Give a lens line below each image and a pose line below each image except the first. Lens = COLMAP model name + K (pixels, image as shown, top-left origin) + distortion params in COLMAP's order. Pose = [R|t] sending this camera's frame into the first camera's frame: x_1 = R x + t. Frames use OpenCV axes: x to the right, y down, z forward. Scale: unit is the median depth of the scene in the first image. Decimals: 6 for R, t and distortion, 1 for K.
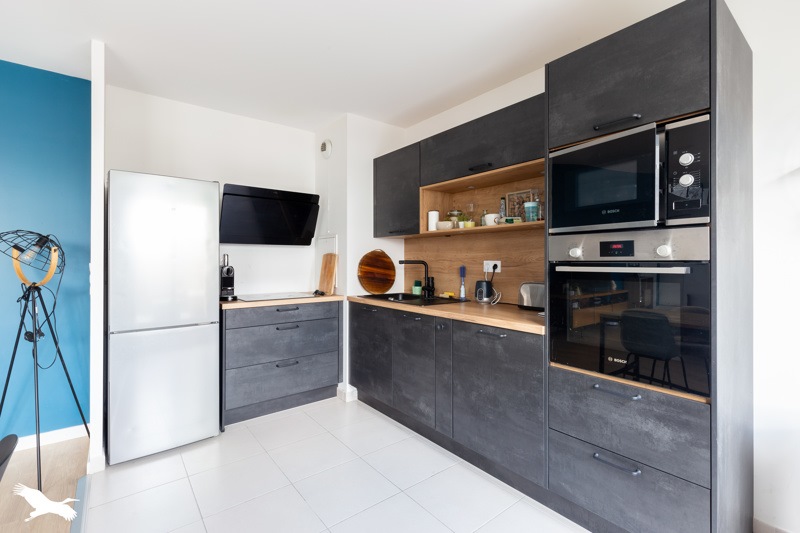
lens RADIAL K [[367.6, 0, 400.9], [0, 367.6, 263.9], [0, 0, 1]] dist [0.000545, 0.000412]
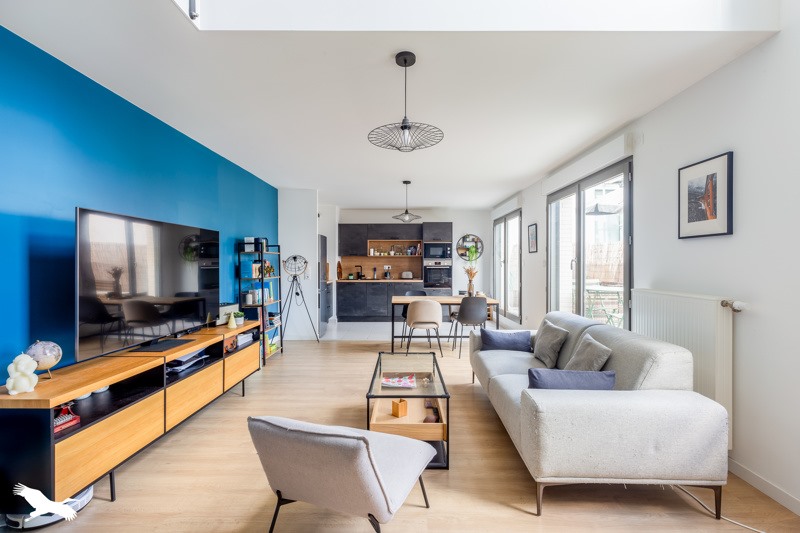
lens RADIAL K [[367.6, 0, 399.0], [0, 367.6, 266.3], [0, 0, 1]] dist [0.000545, 0.000412]
pose [[0.630137, 0.001695, 0.776482, -2.173088], [0.006464, 0.999952, -0.007428, 0.020288], [-0.776457, 0.009700, 0.630096, -1.061941]]
